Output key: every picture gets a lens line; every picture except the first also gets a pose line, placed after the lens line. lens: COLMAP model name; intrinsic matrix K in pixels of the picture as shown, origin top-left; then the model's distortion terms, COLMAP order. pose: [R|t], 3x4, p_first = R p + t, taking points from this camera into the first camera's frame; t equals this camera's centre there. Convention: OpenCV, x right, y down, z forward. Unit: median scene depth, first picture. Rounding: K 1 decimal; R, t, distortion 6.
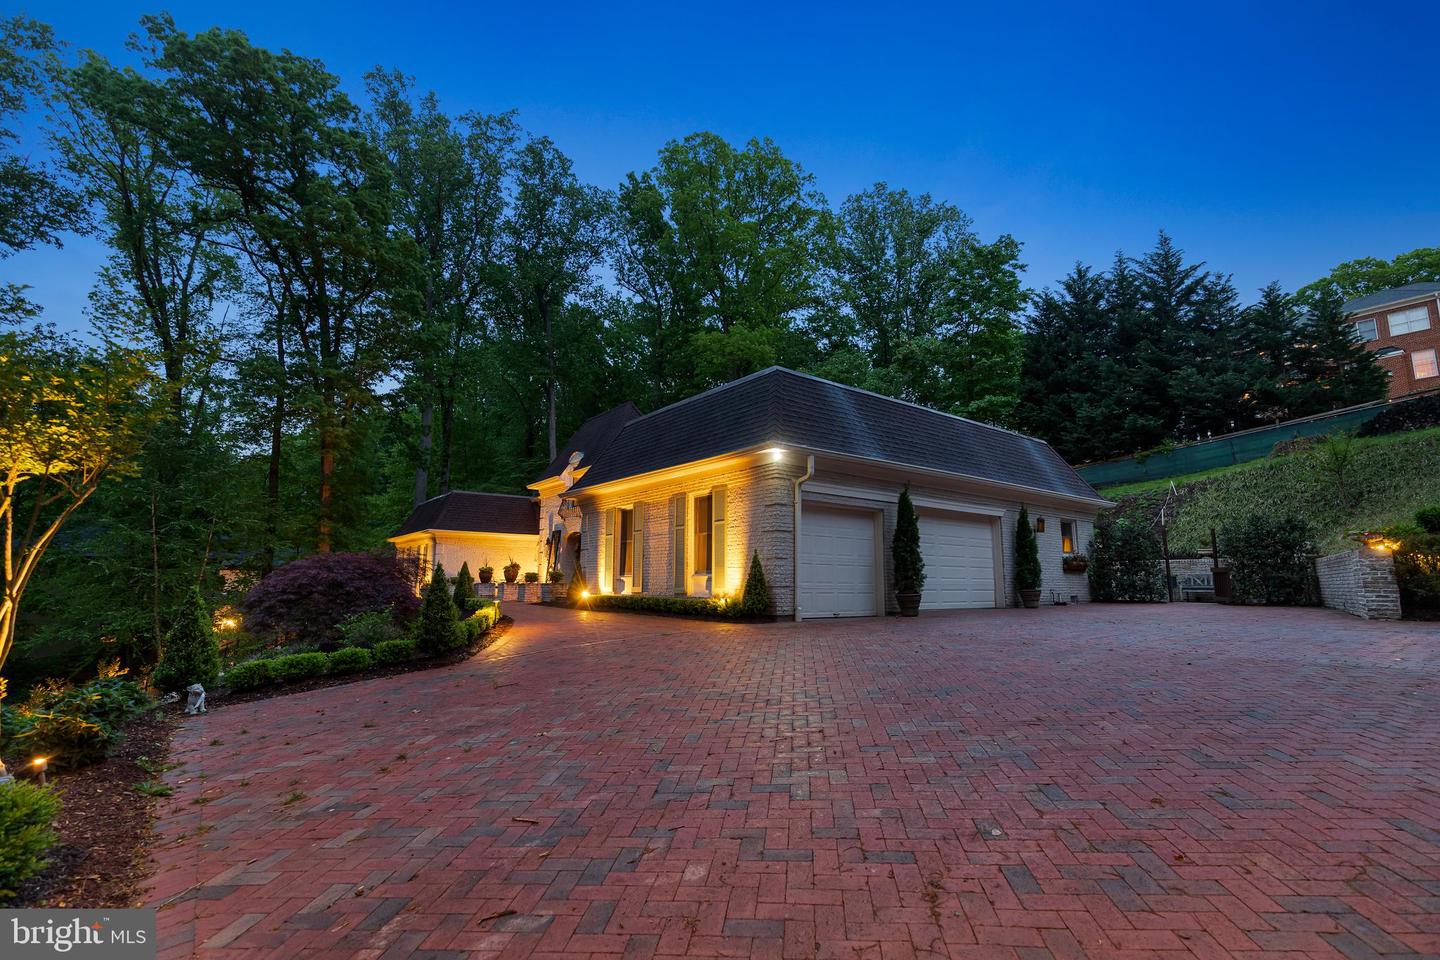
lens RADIAL K [[666.4, 0, 720.7], [0, 666.4, 480.2], [0, 0, 1]] dist [0.019676, 0.003497]
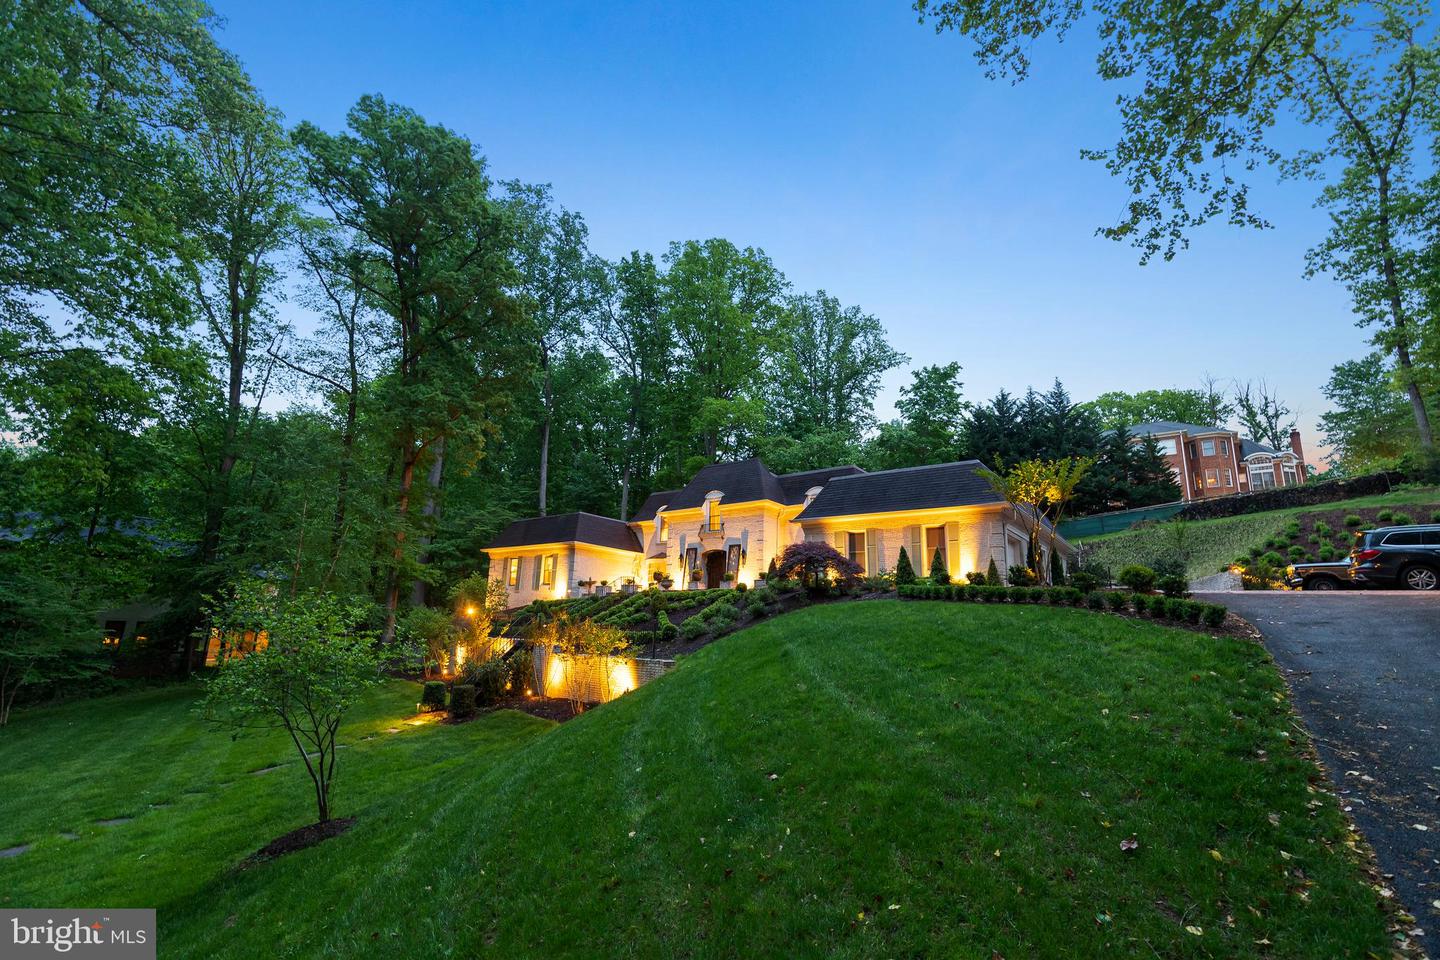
lens RADIAL K [[666.4, 0, 723.8], [0, 666.4, 481.2], [0, 0, 1]] dist [0.019676, 0.003497]
pose [[0.963740, 0.087401, 0.252123, -0.479626], [-0.070078, 0.994573, -0.076905, 0.036374], [-0.257476, 0.056448, 0.964634, -0.284282]]
